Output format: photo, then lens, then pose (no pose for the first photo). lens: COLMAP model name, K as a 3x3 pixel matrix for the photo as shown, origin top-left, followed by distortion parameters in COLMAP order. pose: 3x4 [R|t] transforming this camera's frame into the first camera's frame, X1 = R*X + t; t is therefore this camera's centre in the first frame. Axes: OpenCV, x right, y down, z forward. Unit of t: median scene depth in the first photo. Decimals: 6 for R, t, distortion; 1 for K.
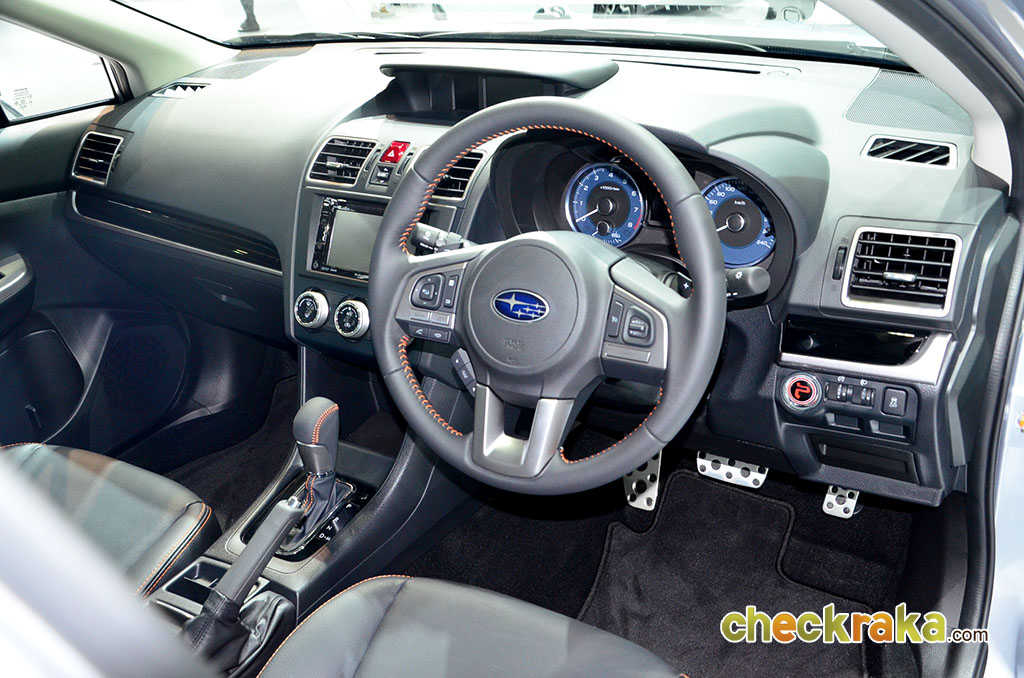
lens RADIAL K [[1060.4, 0, 512.4], [0, 1060.4, 343.3], [0, 0, 1]] dist [-0.023468, 0.000000]
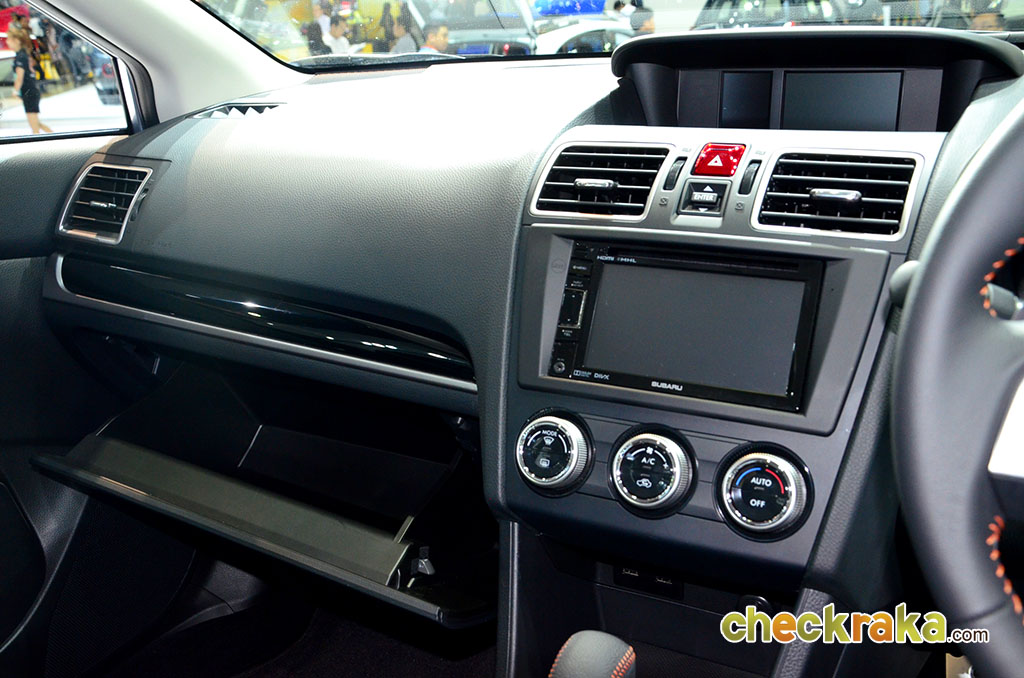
lens RADIAL K [[1060.4, 0, 508.3], [0, 1060.4, 334.6], [0, 0, 1]] dist [-0.023468, 0.000000]
pose [[0.997546, 0.024684, 0.065512, -0.237327], [-0.014476, 0.988281, -0.151957, -0.009053], [-0.068495, 0.150636, 0.986214, 0.464751]]
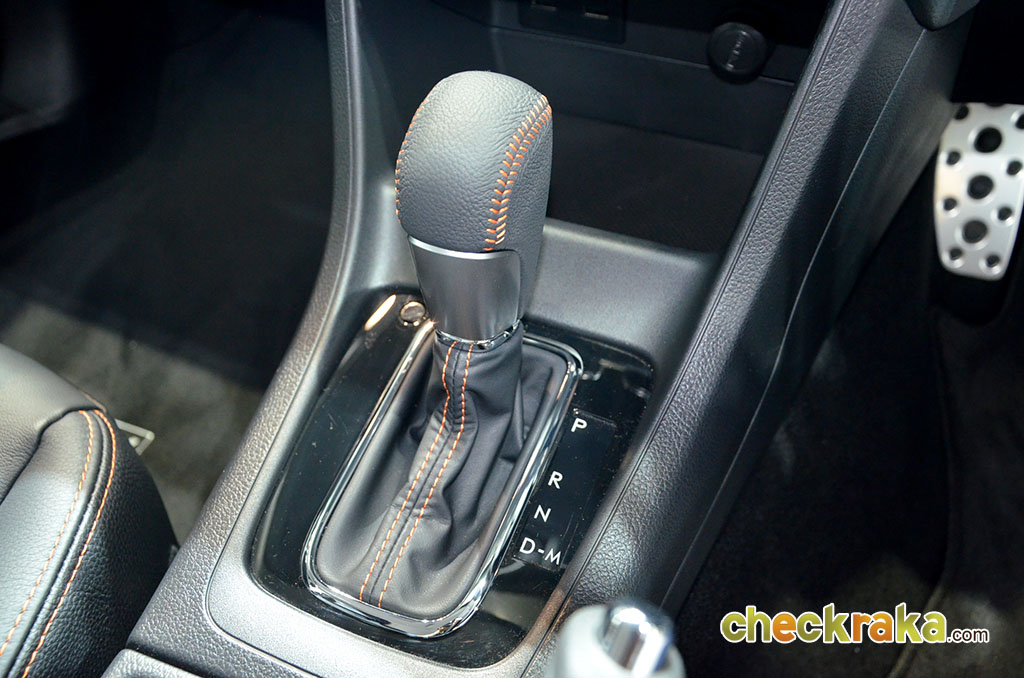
lens RADIAL K [[1060.4, 0, 510.2], [0, 1060.4, 336.5], [0, 0, 1]] dist [-0.023468, 0.000000]
pose [[0.987957, -0.083220, 0.130445, -0.199502], [0.041066, 0.953840, 0.297494, 0.031322], [-0.149181, -0.288554, 0.945770, 0.663212]]
